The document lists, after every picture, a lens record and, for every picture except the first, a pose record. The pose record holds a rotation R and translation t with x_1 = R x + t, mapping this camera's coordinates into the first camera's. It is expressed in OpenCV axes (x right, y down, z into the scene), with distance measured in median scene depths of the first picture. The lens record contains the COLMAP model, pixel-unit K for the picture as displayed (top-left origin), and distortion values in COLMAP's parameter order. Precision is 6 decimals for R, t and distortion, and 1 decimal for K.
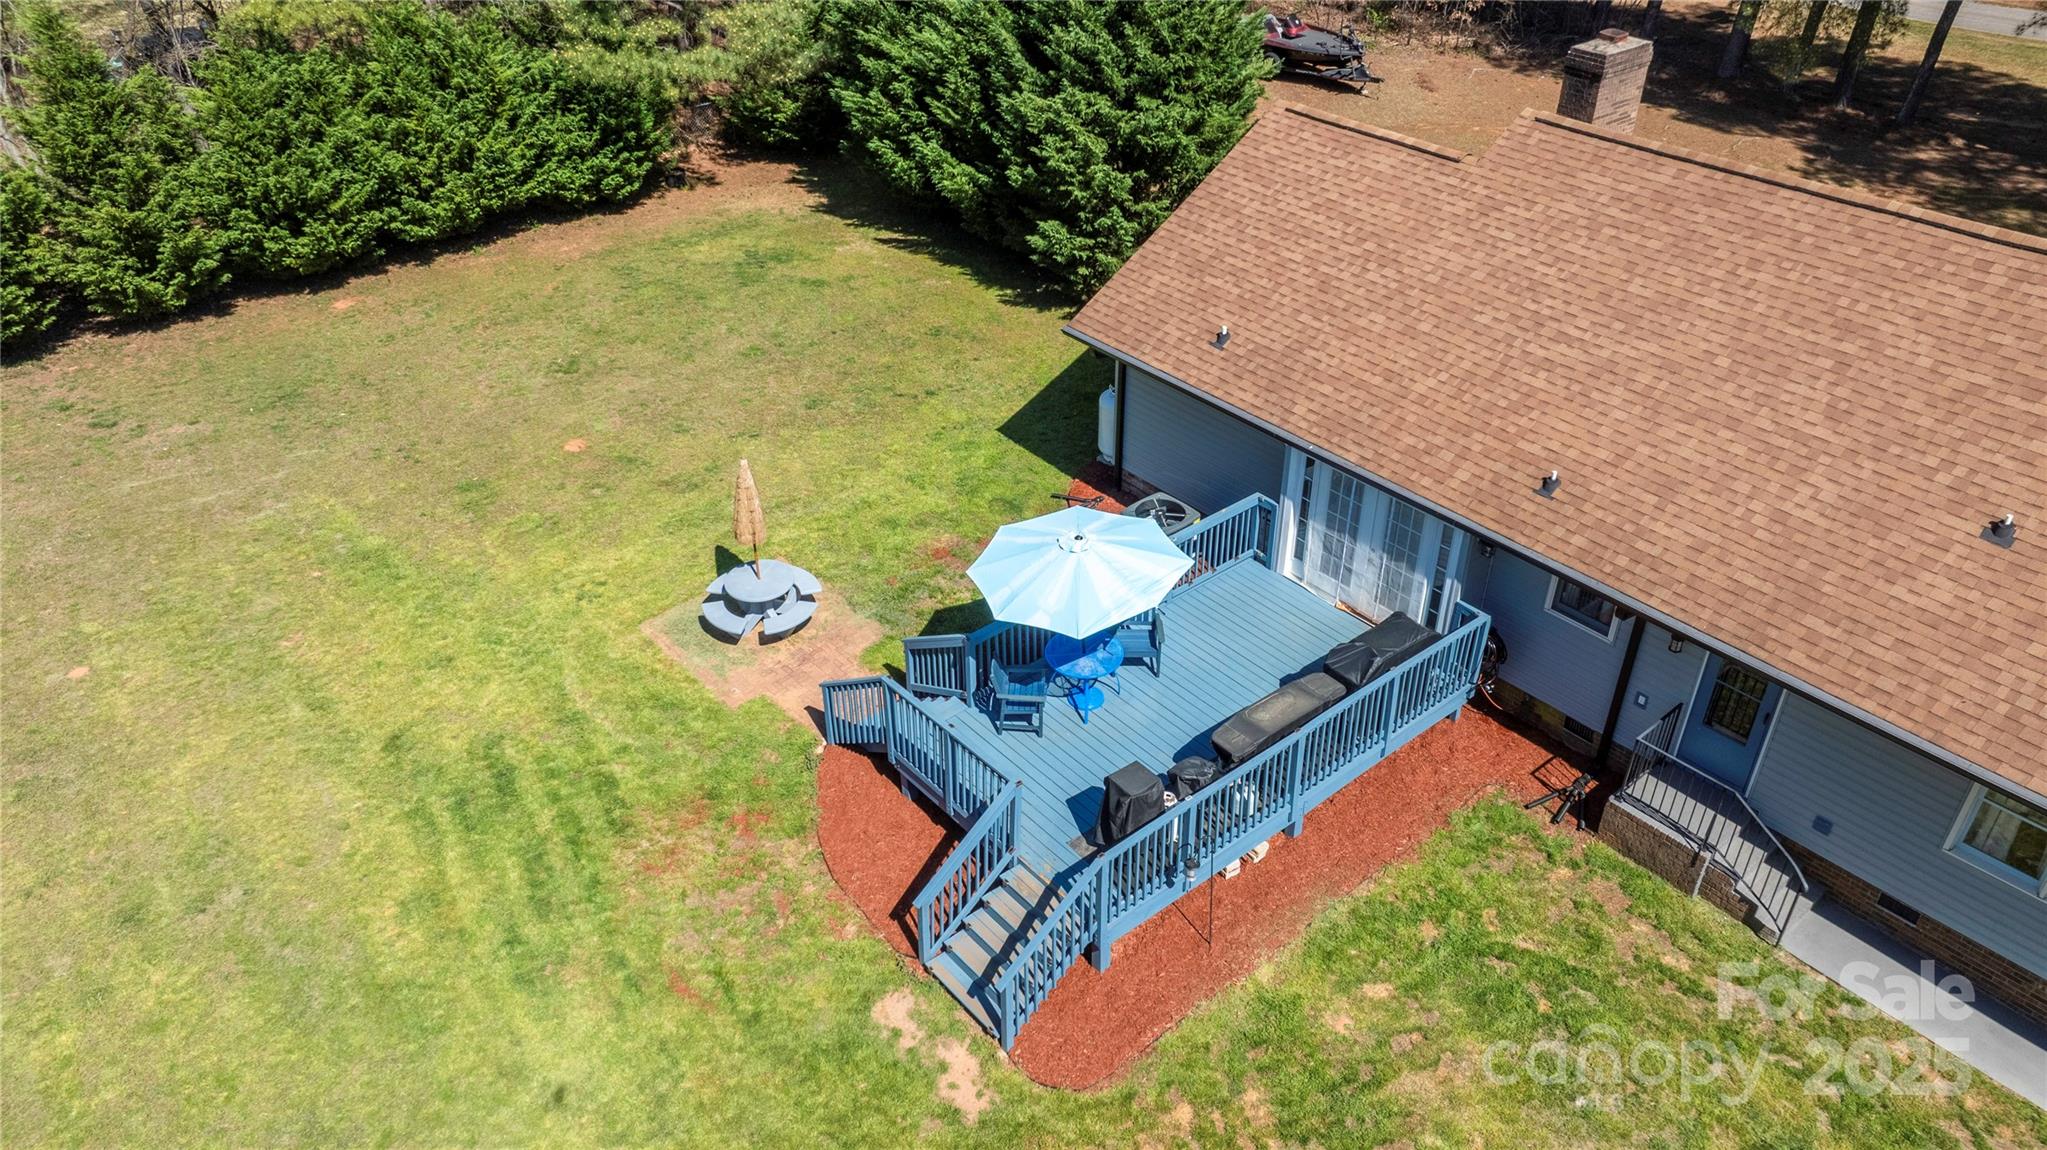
lens RADIAL K [[1439.9, 0, 1017.4], [0, 1439.9, 564.9], [0, 0, 1]] dist [-0.010790, -0.007282]
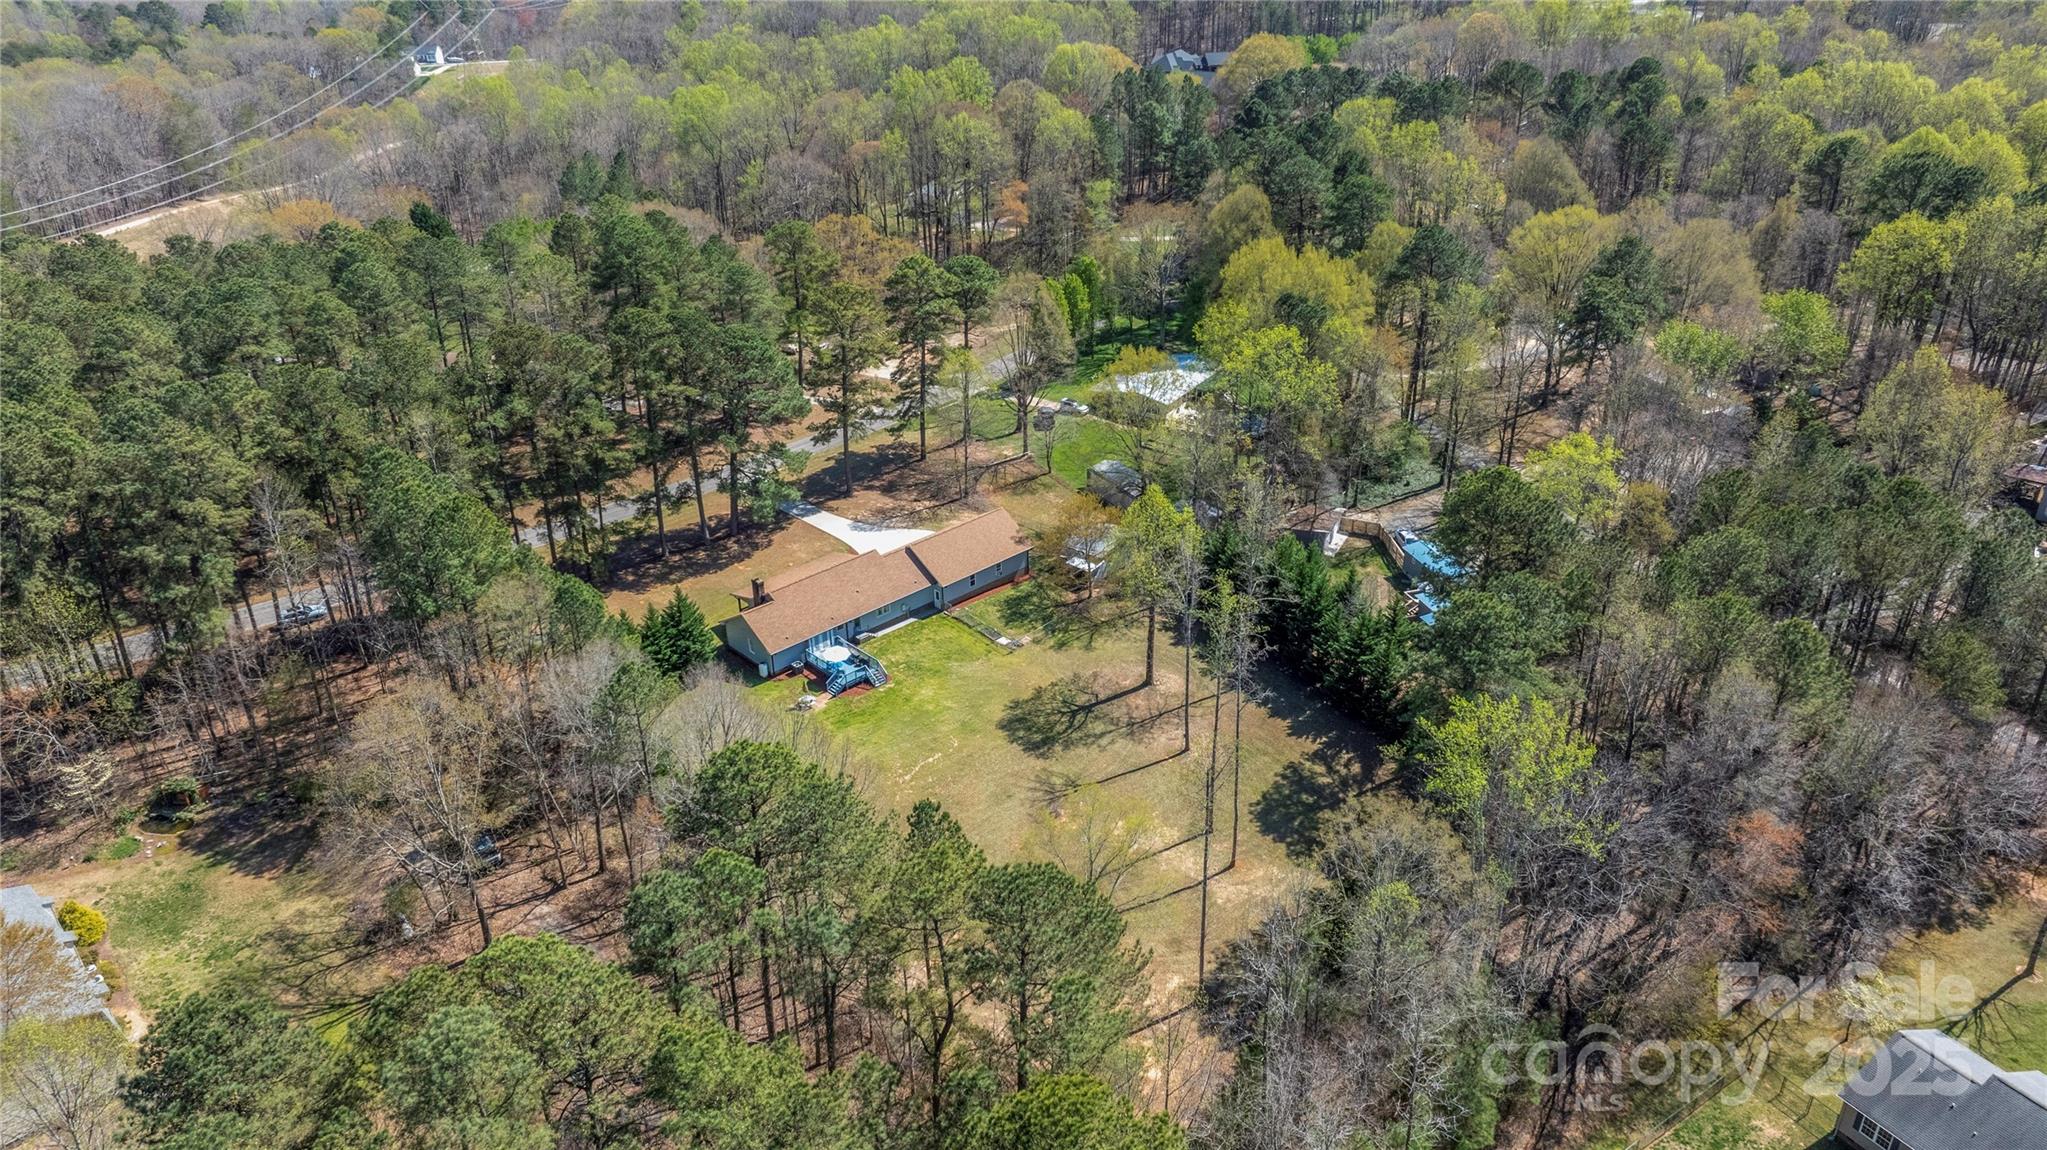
lens RADIAL K [[1439.9, 0, 1009.0], [0, 1439.9, 569.1], [0, 0, 1]] dist [-0.010790, -0.007282]
pose [[-0.054856, -0.447486, 0.892607, -6.004760], [0.575685, 0.716239, 0.394448, -2.545206], [-0.815829, 0.535498, 0.218321, -1.536259]]
